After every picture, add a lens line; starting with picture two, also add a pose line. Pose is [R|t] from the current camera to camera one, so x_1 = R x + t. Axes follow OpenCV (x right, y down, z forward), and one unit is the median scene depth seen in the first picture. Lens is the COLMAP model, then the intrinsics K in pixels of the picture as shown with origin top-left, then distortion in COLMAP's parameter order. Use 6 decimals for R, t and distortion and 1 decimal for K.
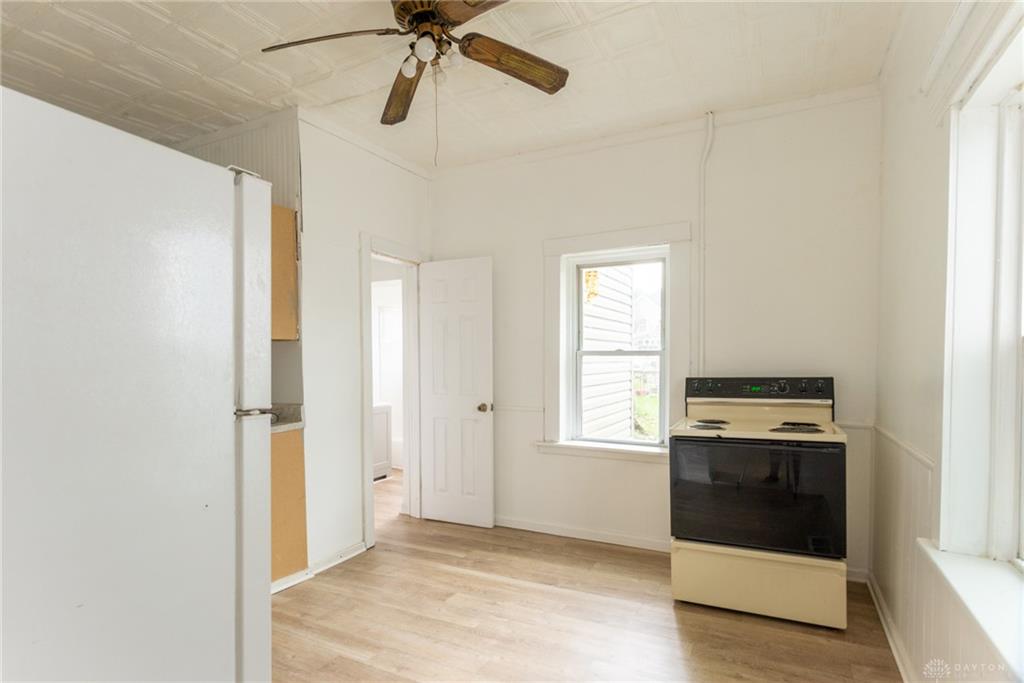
lens RADIAL K [[515.9, 0, 512.0], [0, 515.9, 341.5], [0, 0, 1]] dist [0.001608, 0.000316]
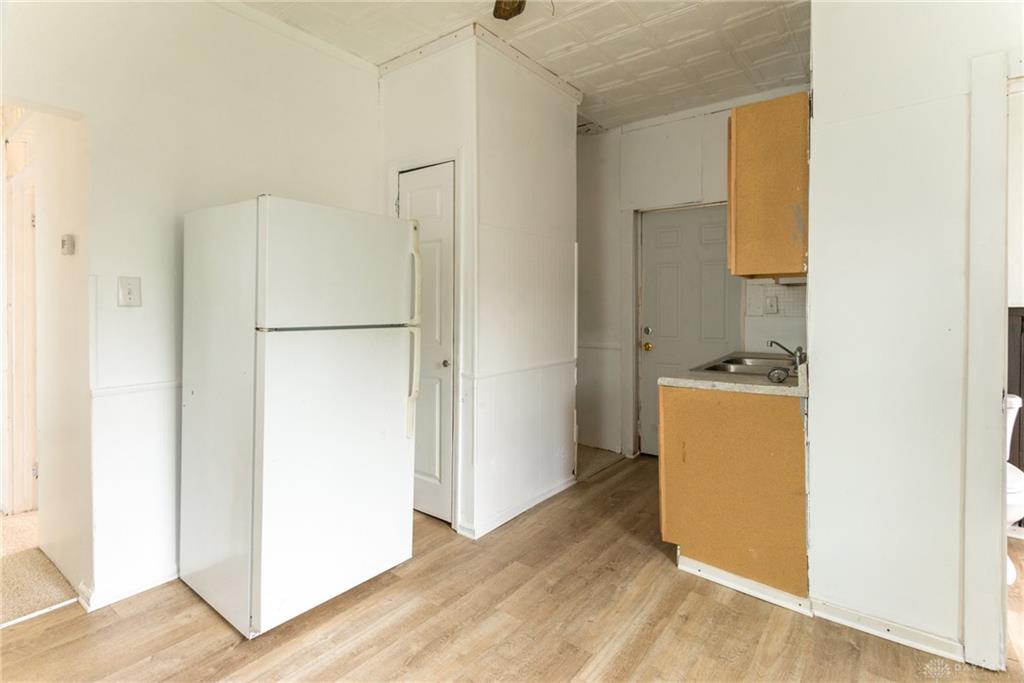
lens RADIAL K [[507.9, 0, 511.5], [0, 507.9, 308.6], [0, 0, 1]] dist [0.001501, 0.000381]
pose [[-0.183609, 0.000674, -0.982999, 0.369244], [0.029015, 0.999568, -0.004734, 0.040345], [0.982571, -0.029391, -0.183549, 0.782035]]
